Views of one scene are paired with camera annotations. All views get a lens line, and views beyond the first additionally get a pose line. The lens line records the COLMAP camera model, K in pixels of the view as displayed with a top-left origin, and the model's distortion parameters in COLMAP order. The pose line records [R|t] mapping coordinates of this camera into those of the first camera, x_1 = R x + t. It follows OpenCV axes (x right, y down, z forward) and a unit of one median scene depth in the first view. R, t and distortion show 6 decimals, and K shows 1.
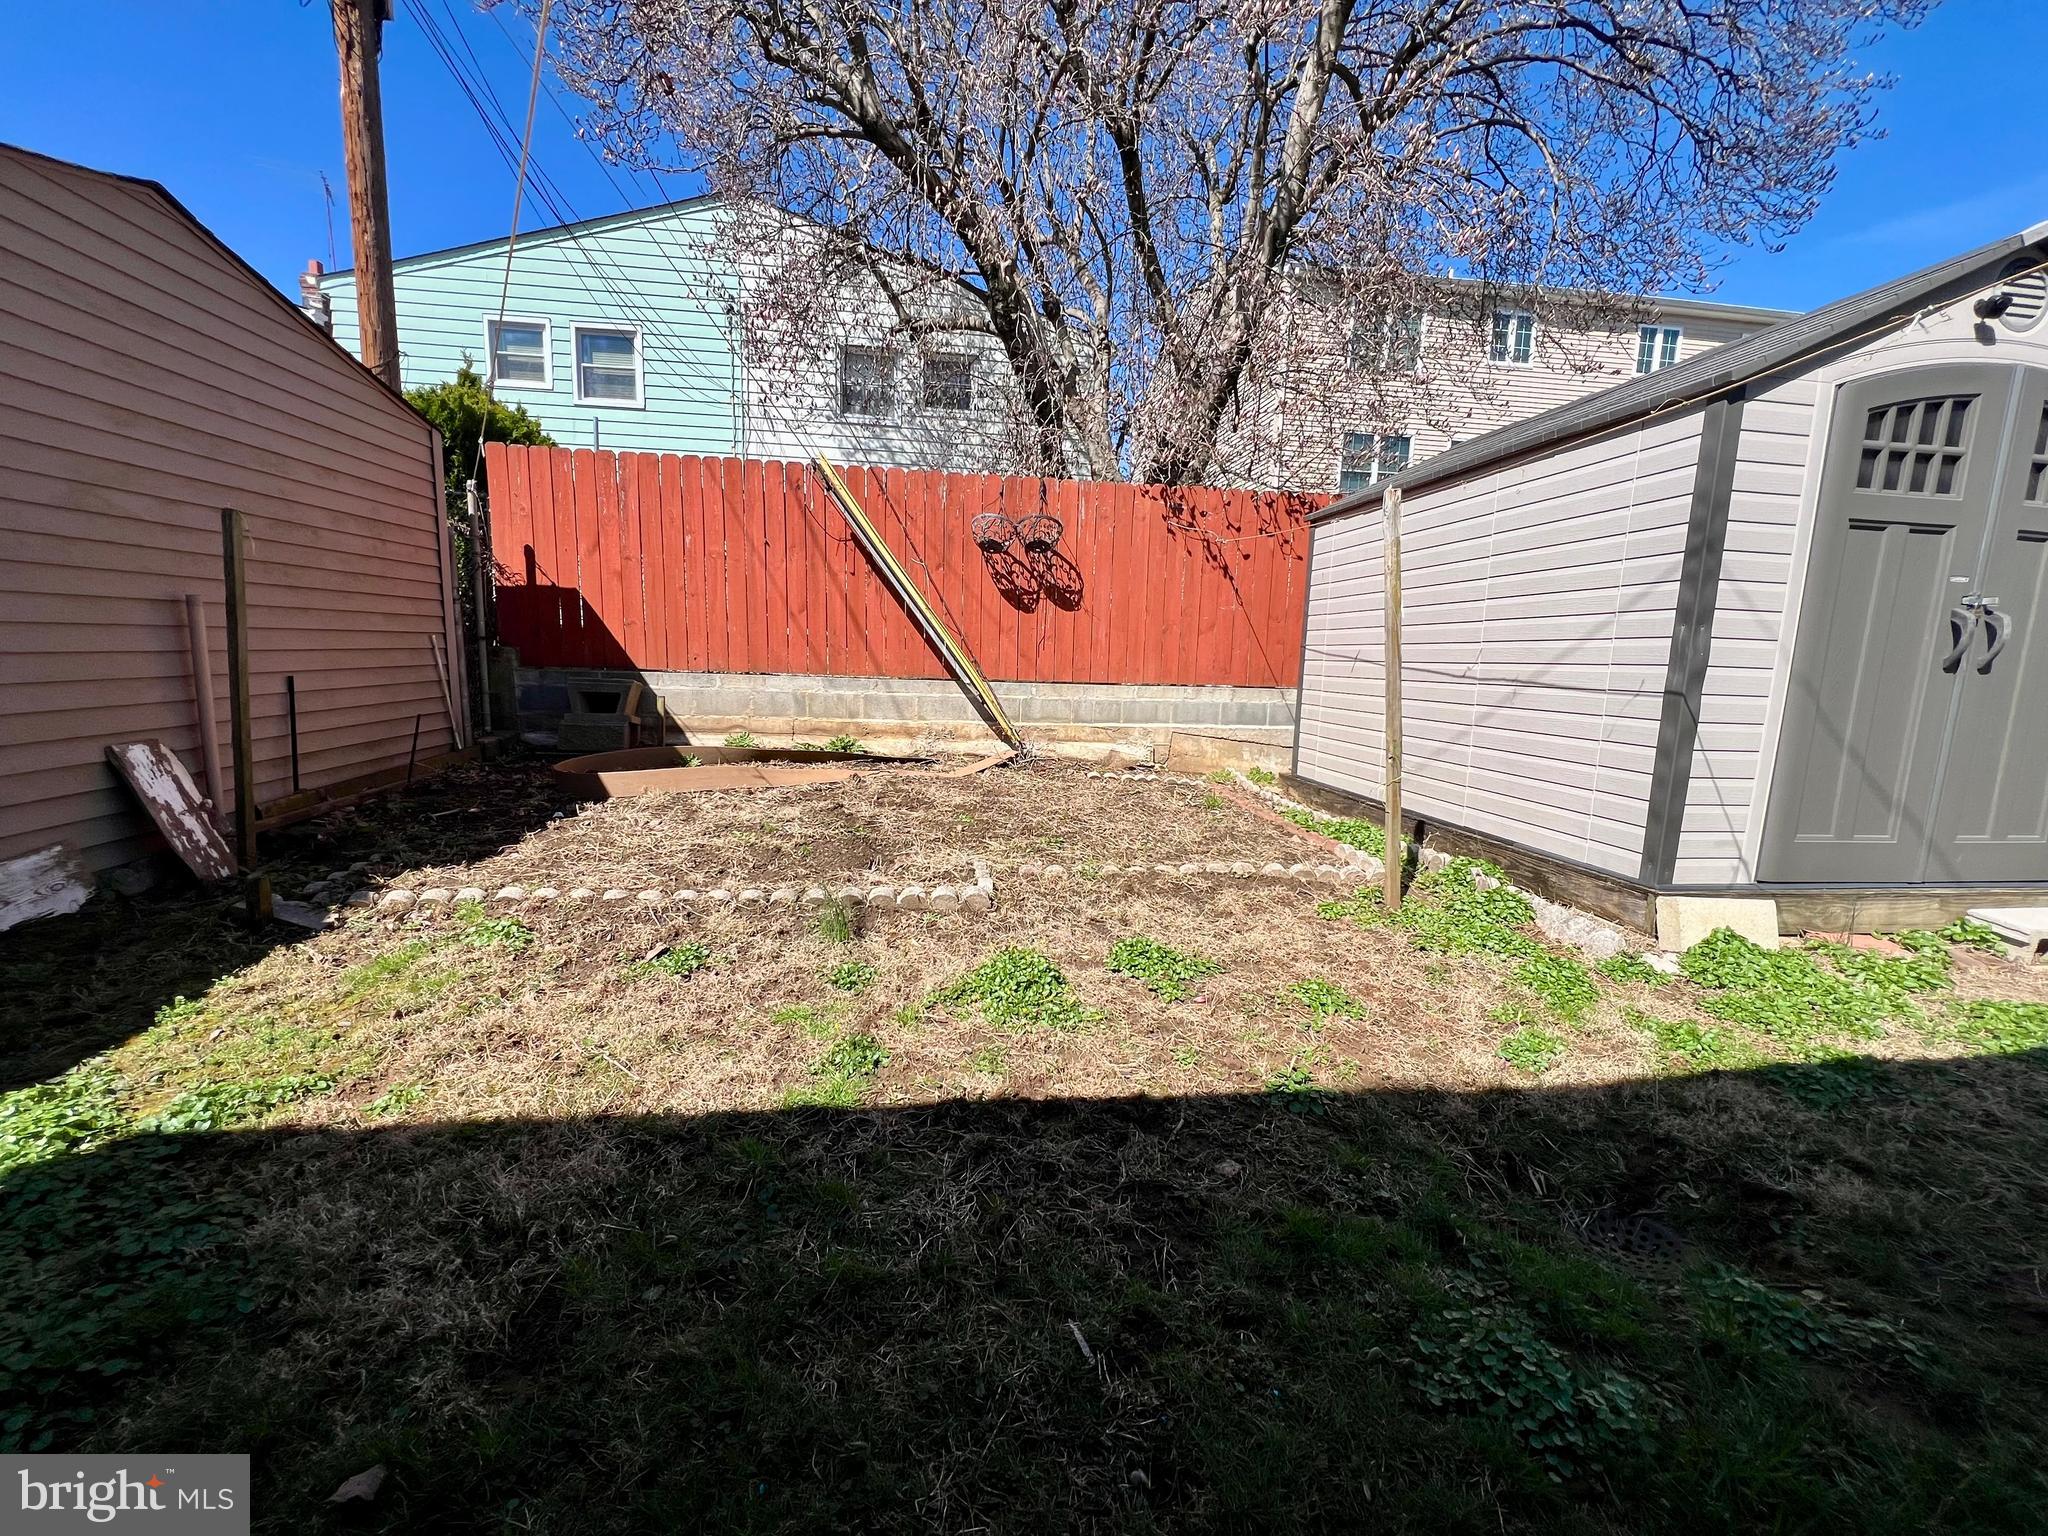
lens RADIAL K [[823.7, 0, 1021.1], [0, 823.7, 770.8], [0, 0, 1]] dist [-0.003007, 0.000463]
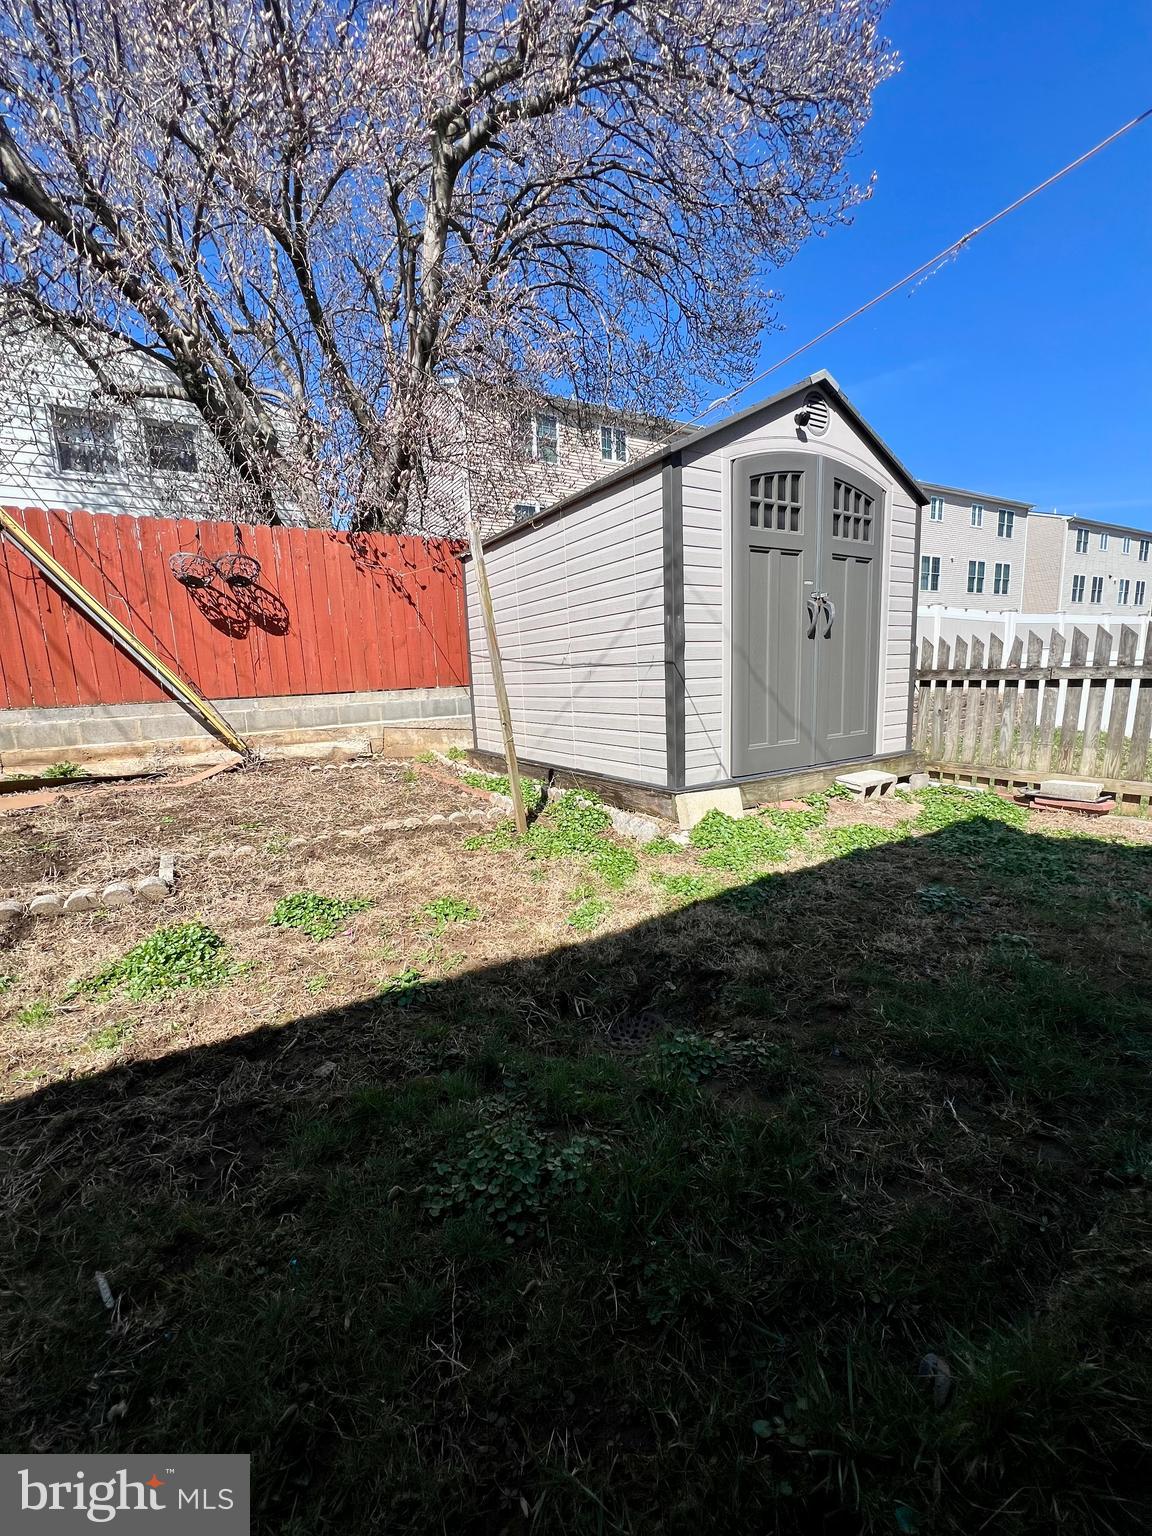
lens RADIAL K [[617.8, 0, 573.6], [0, 617.8, 767.8], [0, 0, 1]] dist [-0.003007, 0.000463]
pose [[0.916470, -0.128968, 0.378749, 0.170322], [0.125242, 0.991524, 0.034572, 0.037510], [-0.379997, 0.015751, 0.924854, 0.019634]]
